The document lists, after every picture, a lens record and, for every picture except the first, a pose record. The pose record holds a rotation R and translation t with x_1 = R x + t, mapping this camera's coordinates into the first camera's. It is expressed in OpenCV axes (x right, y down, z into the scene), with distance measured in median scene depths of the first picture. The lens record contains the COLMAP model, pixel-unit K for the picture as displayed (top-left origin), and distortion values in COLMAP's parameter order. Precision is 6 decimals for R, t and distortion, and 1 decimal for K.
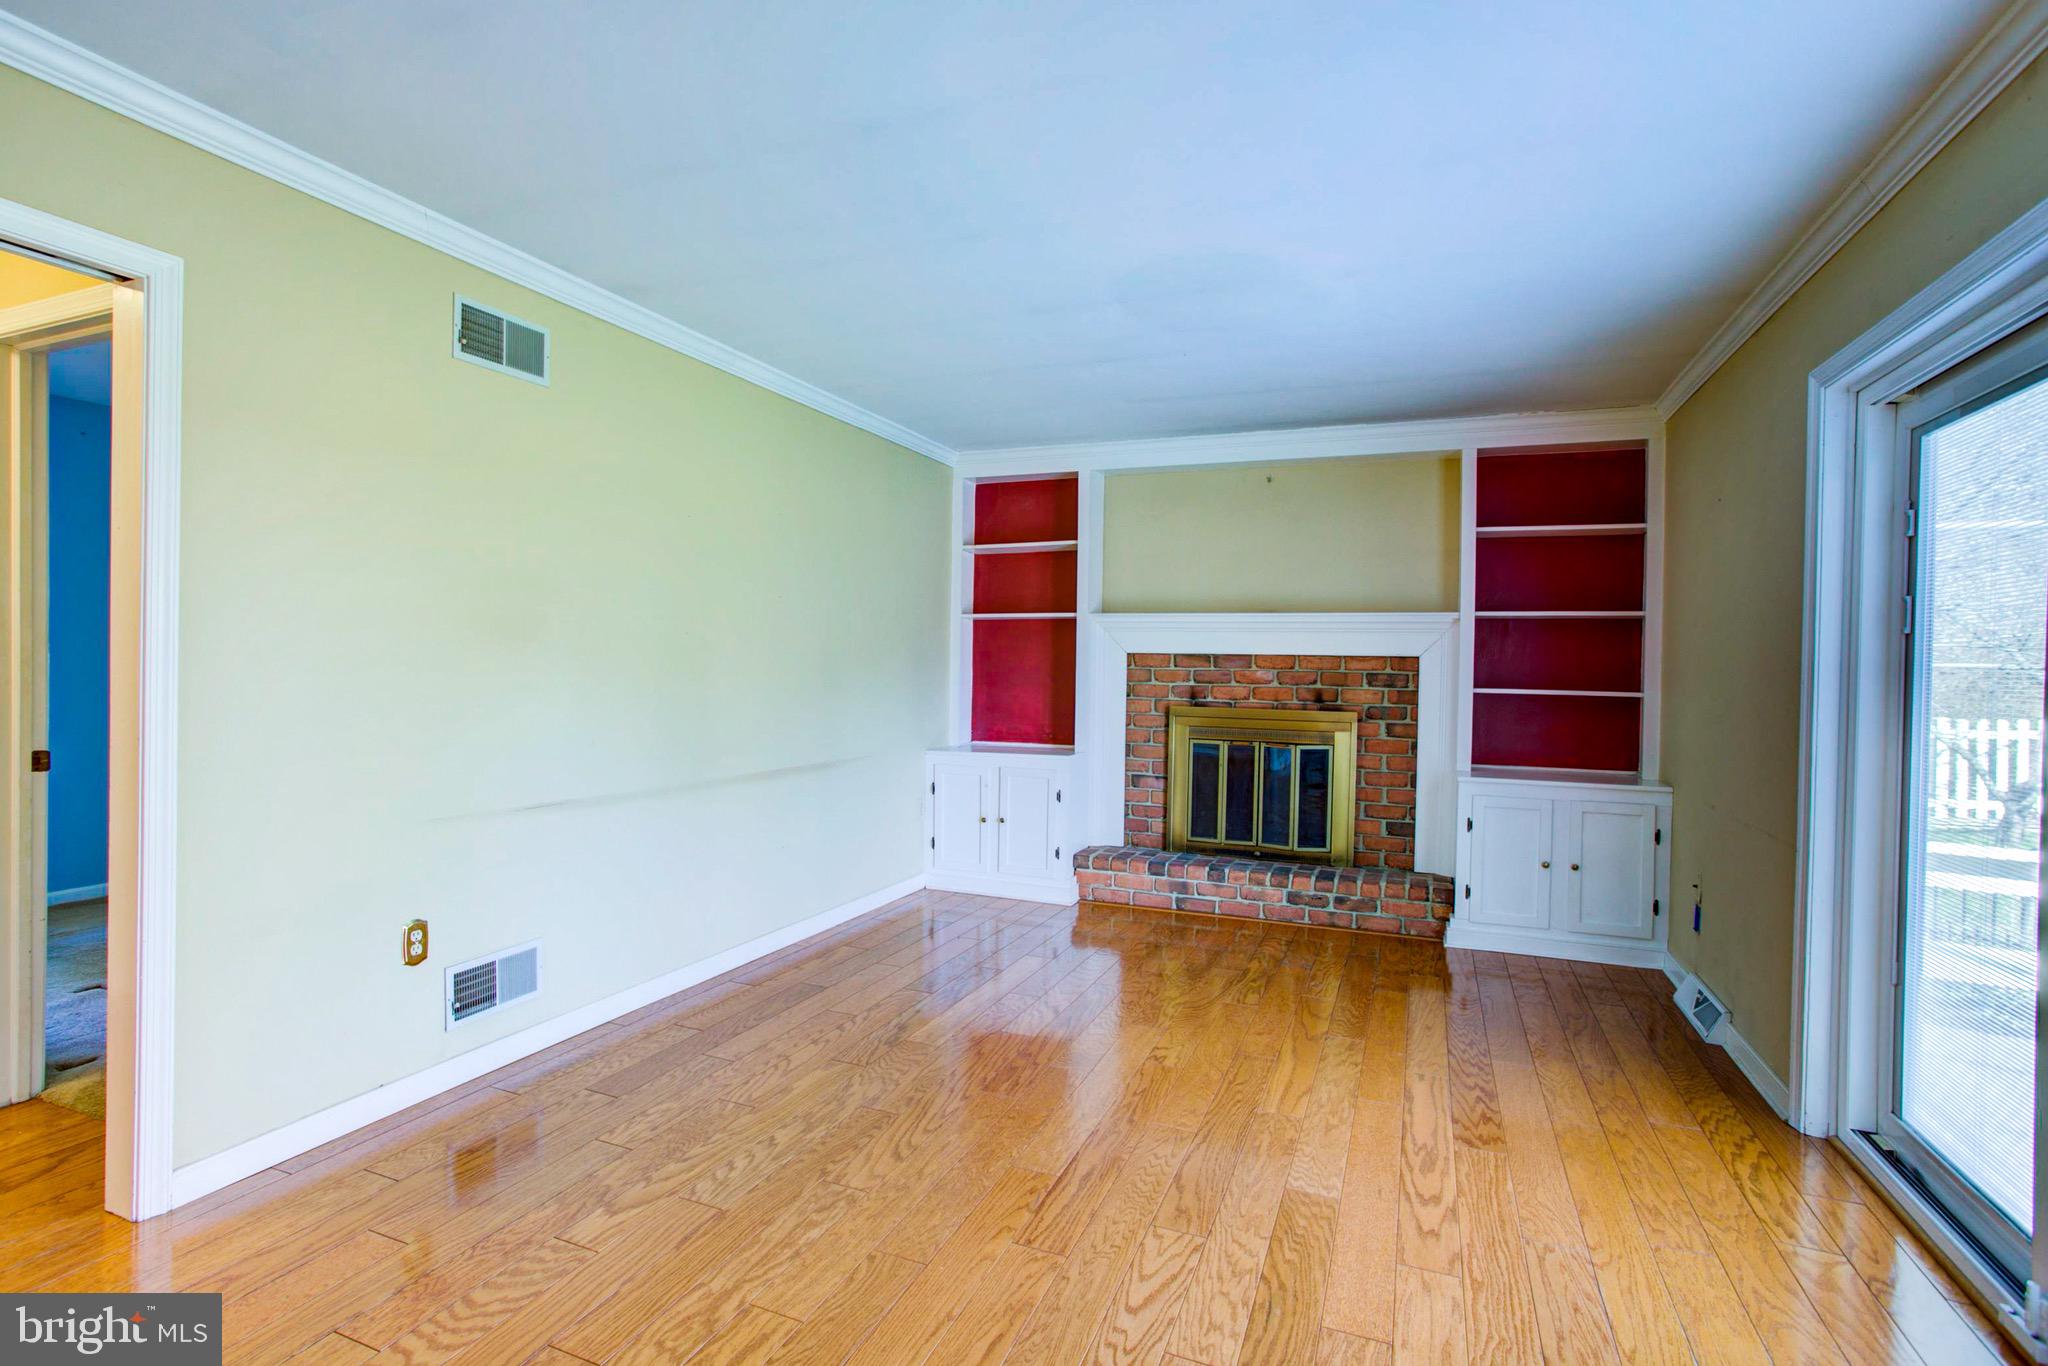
lens RADIAL K [[999.5, 0, 1024.0], [0, 999.5, 683.0], [0, 0, 1]] dist [-0.075559, 0.053957]
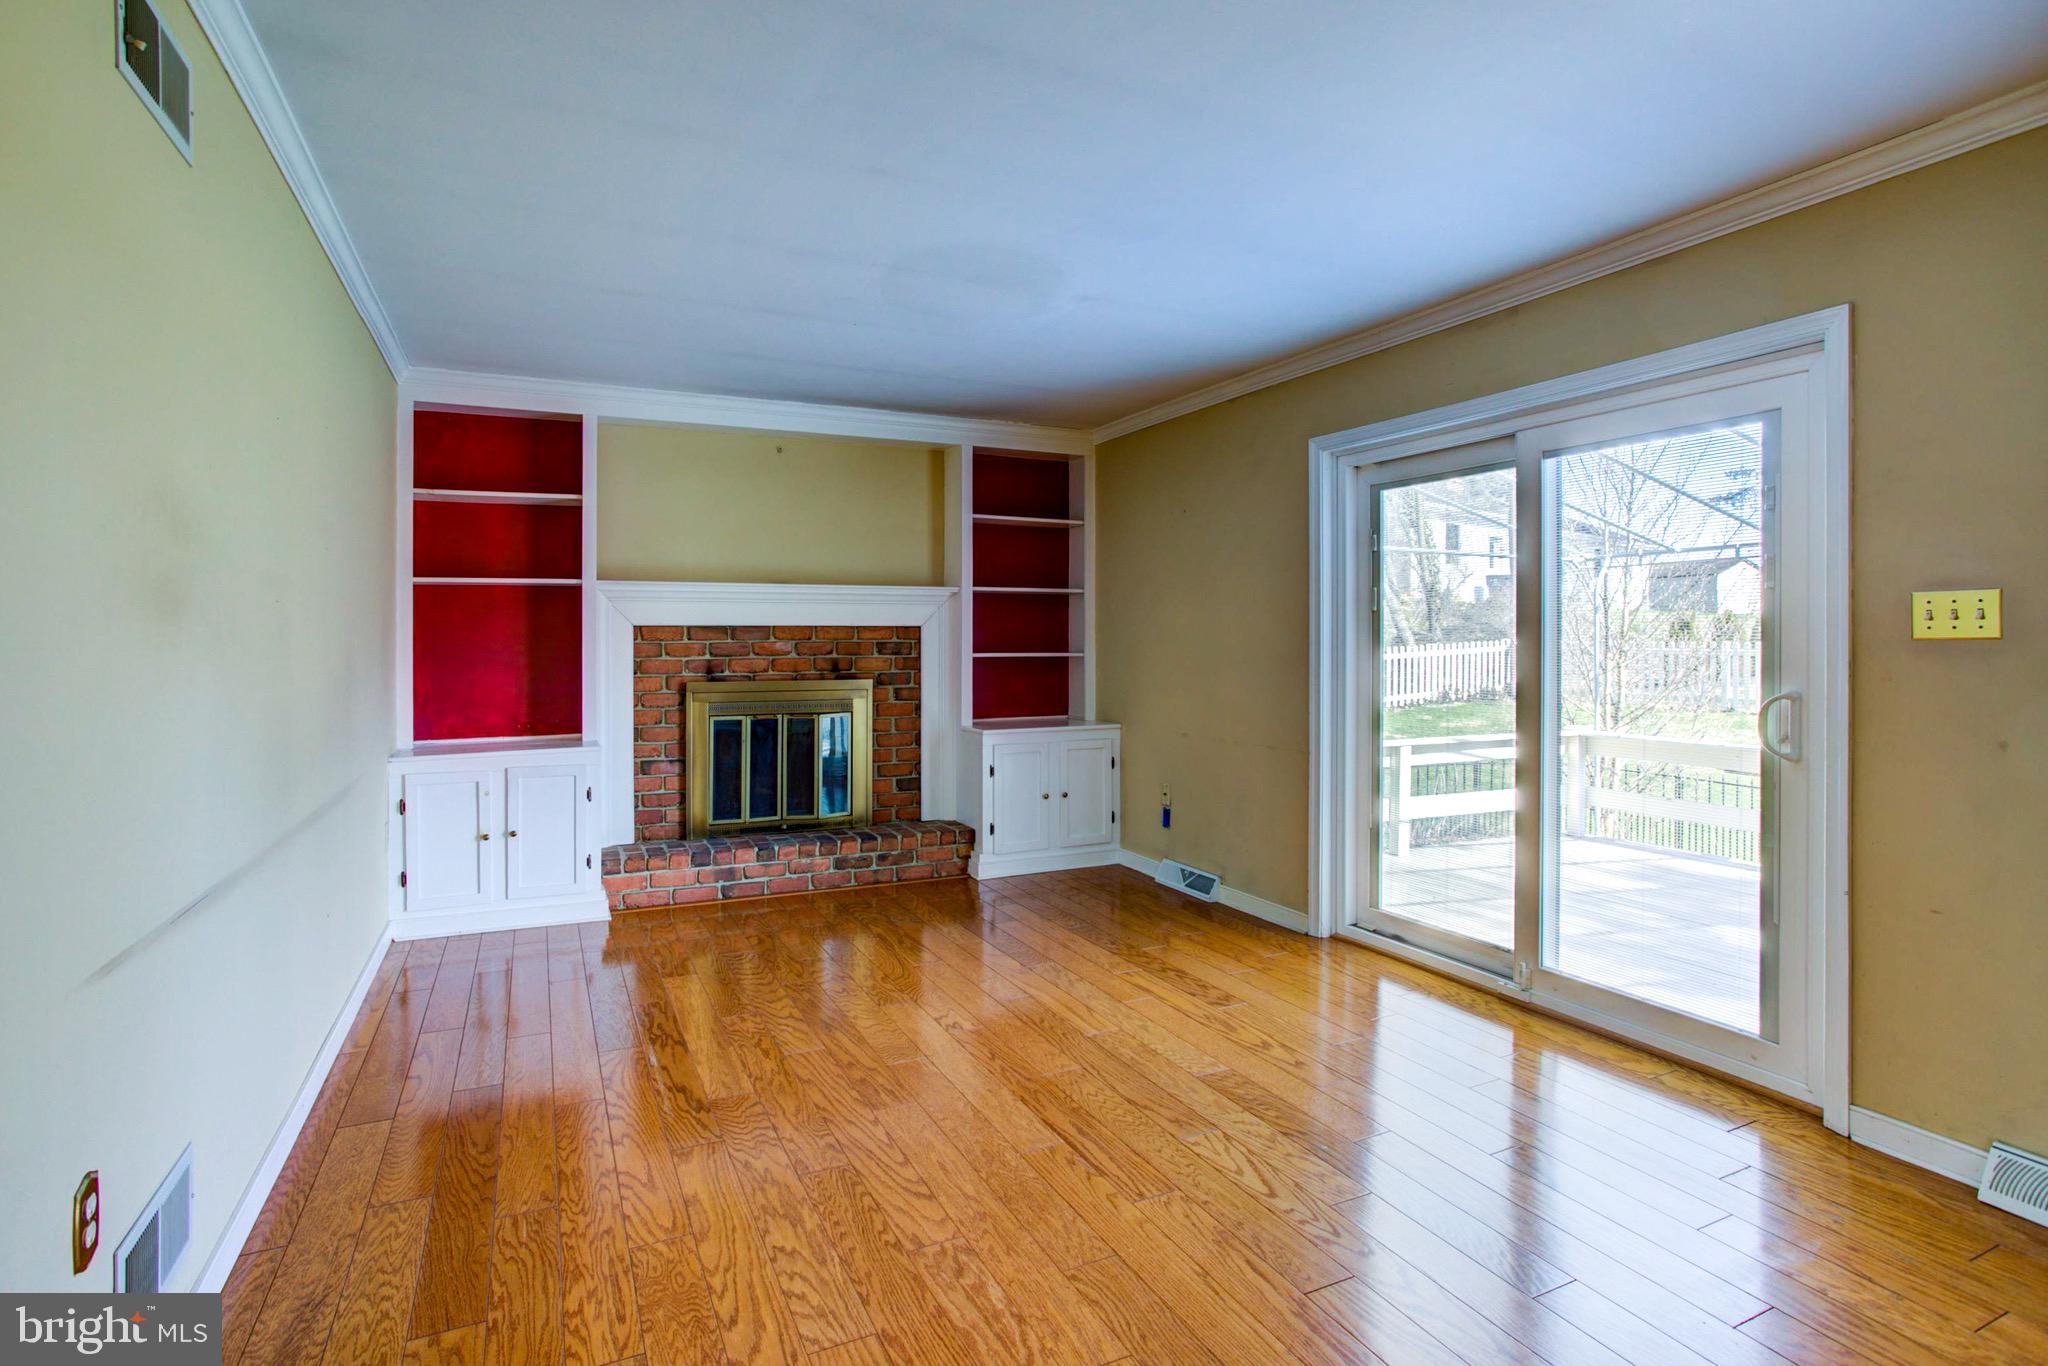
lens RADIAL K [[1007.2, 0, 1019.0], [0, 1007.2, 641.0], [0, 0, 1]] dist [-0.061628, 0.029176]
pose [[0.665443, -0.019938, 0.746183, -0.359513], [0.026993, 0.999632, 0.002638, -0.009974], [-0.745961, 0.018386, 0.665736, 0.162911]]
